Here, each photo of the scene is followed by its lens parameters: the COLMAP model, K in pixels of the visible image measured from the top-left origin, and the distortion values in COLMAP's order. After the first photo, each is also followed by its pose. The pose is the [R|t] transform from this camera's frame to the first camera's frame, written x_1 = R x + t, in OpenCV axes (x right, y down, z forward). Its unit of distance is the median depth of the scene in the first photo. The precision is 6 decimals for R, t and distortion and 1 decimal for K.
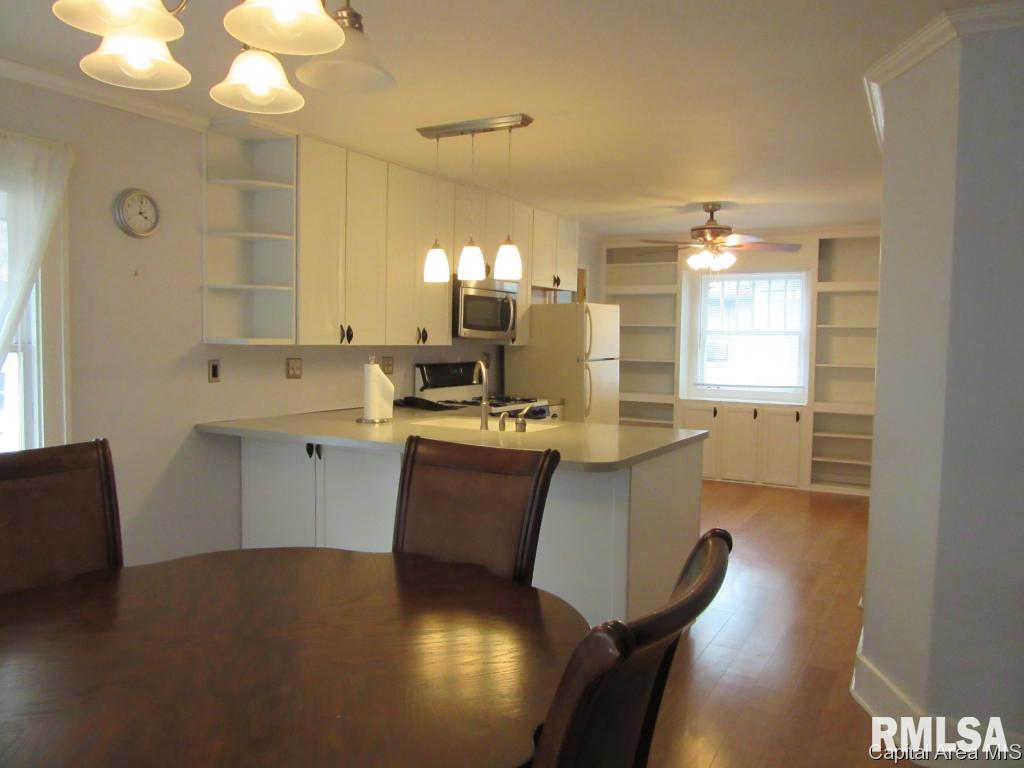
lens RADIAL K [[770.8, 0, 517.7], [0, 770.8, 384.2], [0, 0, 1]] dist [-0.028474, 0.015278]
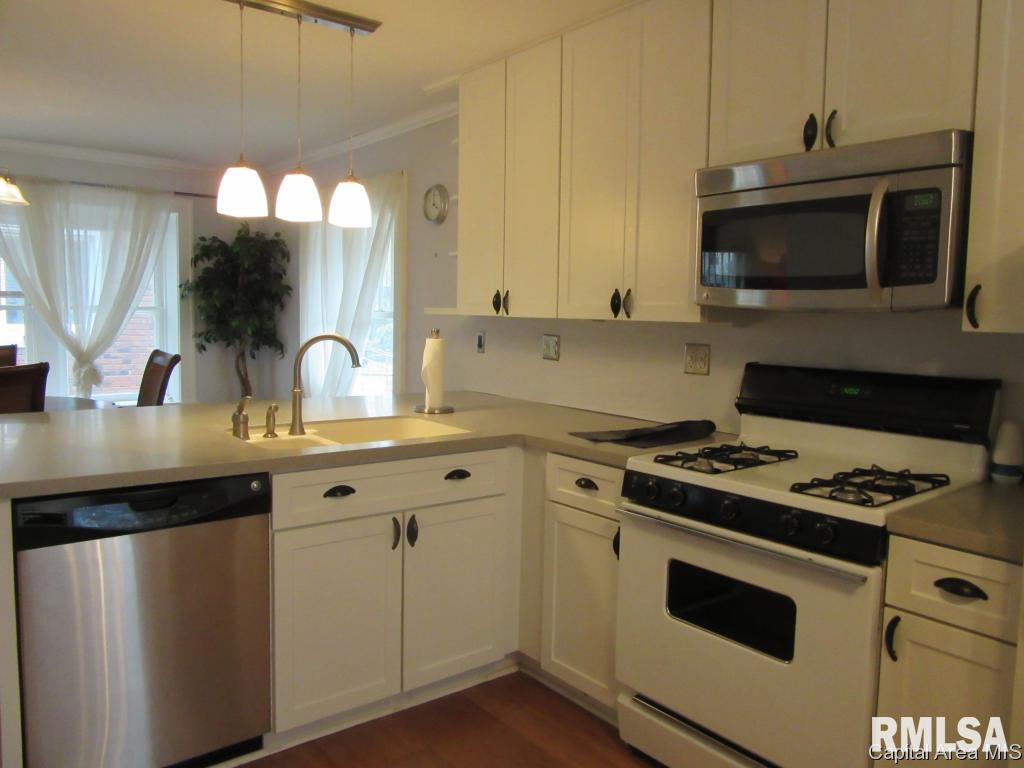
lens RADIAL K [[770.8, 0, 513.7], [0, 770.8, 382.9], [0, 0, 1]] dist [-0.028474, 0.015278]
pose [[-0.374464, 0.061040, -0.925230, 0.357681], [-0.082326, 0.991702, 0.098745, -0.045584], [0.923580, 0.113147, -0.366331, 0.954448]]
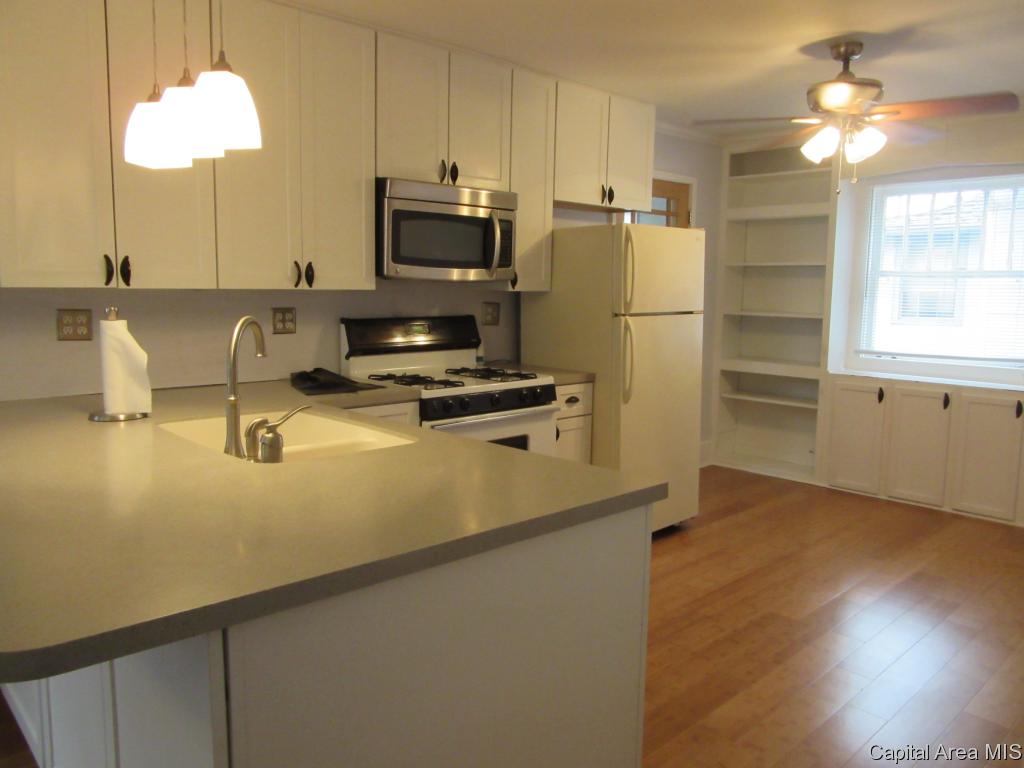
lens RADIAL K [[770.8, 0, 513.2], [0, 770.8, 381.6], [0, 0, 1]] dist [-0.028474, 0.015278]
pose [[0.956604, 0.034862, -0.289299, 0.189042], [-0.017223, 0.997846, 0.063296, -0.014940], [0.290883, -0.055567, 0.955144, 0.369825]]
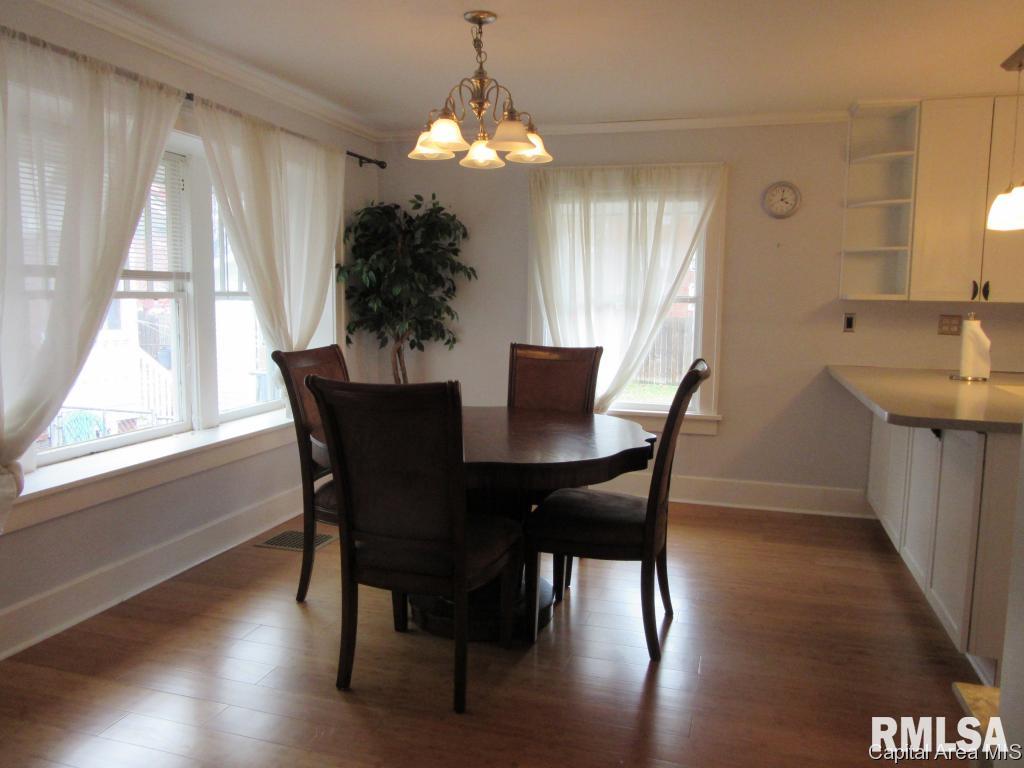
lens RADIAL K [[770.8, 0, 506.5], [0, 770.8, 386.9], [0, 0, 1]] dist [-0.028474, 0.015278]
pose [[0.217178, 0.101287, -0.970863, 0.437004], [-0.066065, 0.993847, 0.088906, 0.007434], [0.973894, 0.044832, 0.222533, 0.151928]]
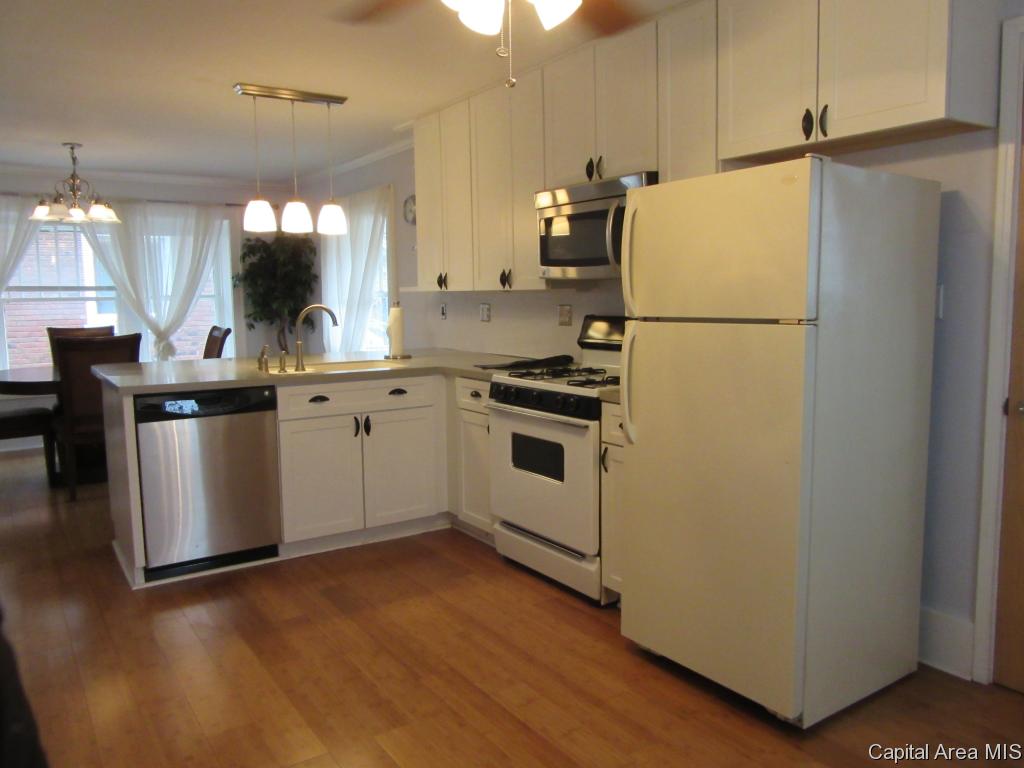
lens RADIAL K [[770.8, 0, 512.4], [0, 770.8, 384.8], [0, 0, 1]] dist [-0.028474, 0.015278]
pose [[-0.443506, 0.094004, -0.891328, 0.535617], [-0.050146, 0.990324, 0.129396, -0.048234], [0.894868, 0.102085, -0.434500, 1.161454]]
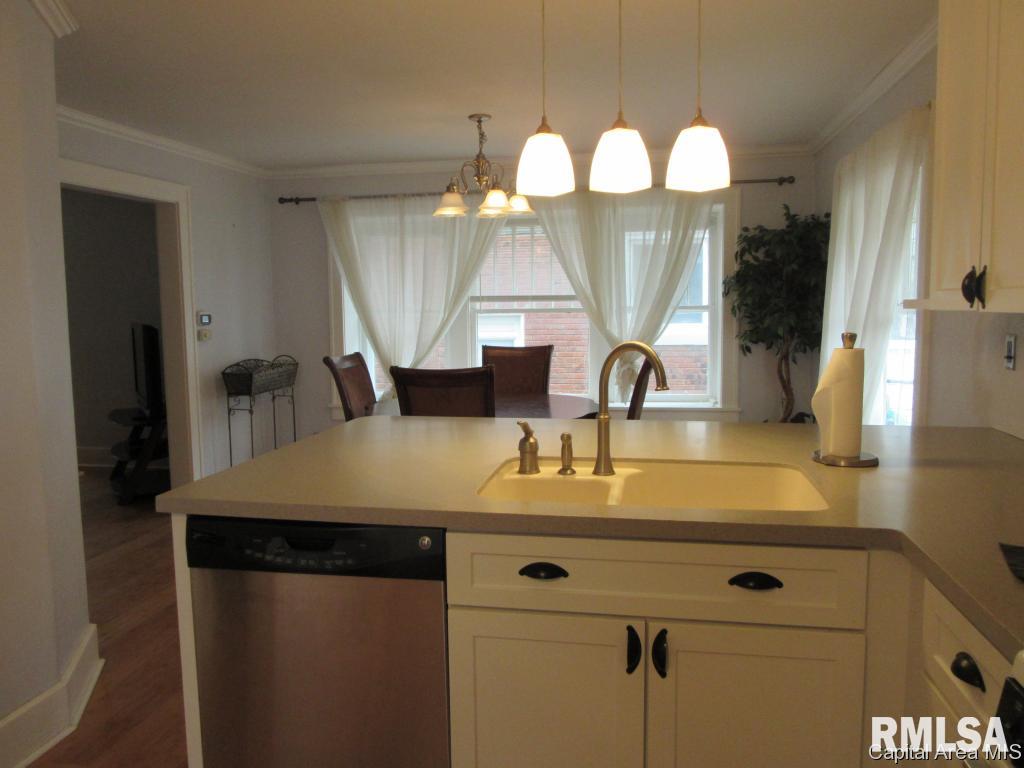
lens RADIAL K [[770.8, 0, 510.5], [0, 770.8, 382.0], [0, 0, 1]] dist [-0.028474, 0.015278]
pose [[-0.946935, 0.027416, -0.320254, 0.126698], [-0.022582, 0.988219, 0.151371, -0.052590], [0.320631, 0.150570, -0.935160, 0.978301]]
